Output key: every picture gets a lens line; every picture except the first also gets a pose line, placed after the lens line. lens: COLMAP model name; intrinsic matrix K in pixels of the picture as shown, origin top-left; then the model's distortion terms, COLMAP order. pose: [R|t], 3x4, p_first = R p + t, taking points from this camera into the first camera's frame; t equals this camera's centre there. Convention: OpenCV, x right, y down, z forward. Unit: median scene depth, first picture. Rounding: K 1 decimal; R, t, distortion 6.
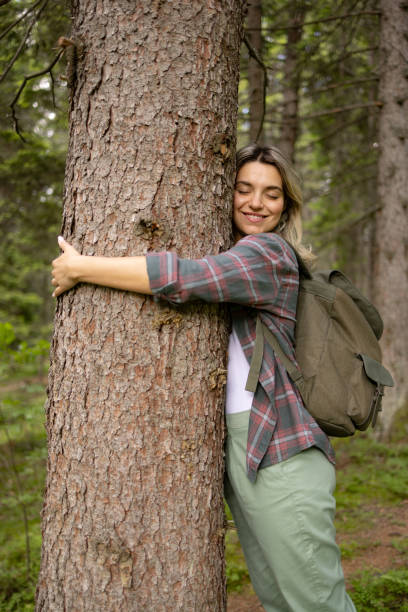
lens RADIAL K [[579.7, 0, 204.0], [0, 579.7, 306.0], [0, 0, 1]] dist [-0.007363, -0.003679]
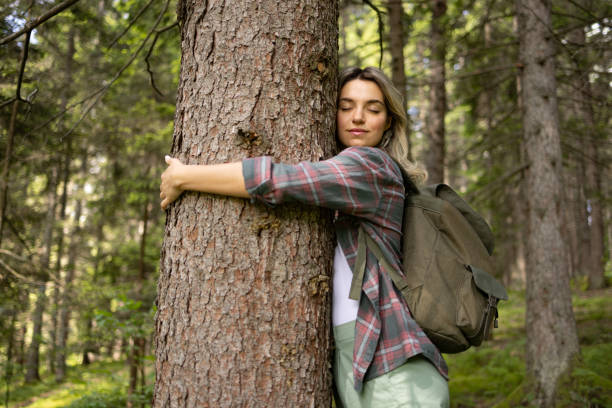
lens RADIAL K [[579.7, 0, 306.0], [0, 579.7, 204.0], [0, 0, 1]] dist [-0.007363, -0.003679]
pose [[0.994914, -0.030355, -0.096044, 0.103745], [0.016894, 0.990292, -0.137975, 0.126607], [0.099299, 0.135651, 0.985768, -0.013558]]
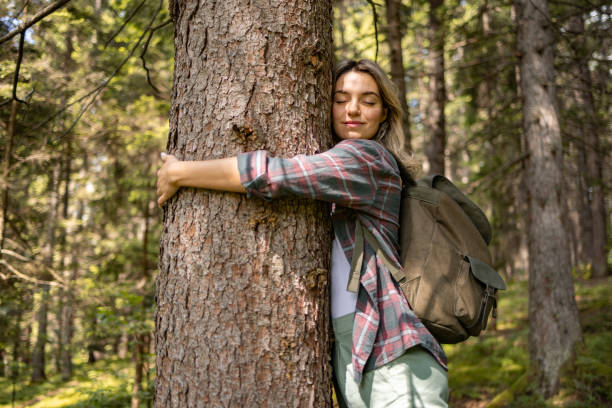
lens RADIAL K [[579.7, 0, 306.0], [0, 579.7, 204.0], [0, 0, 1]] dist [-0.007363, -0.003679]
pose [[0.993728, -0.050374, -0.099837, 0.114075], [0.037353, 0.991039, -0.128241, 0.128152], [0.105402, 0.123707, 0.986705, -0.015144]]
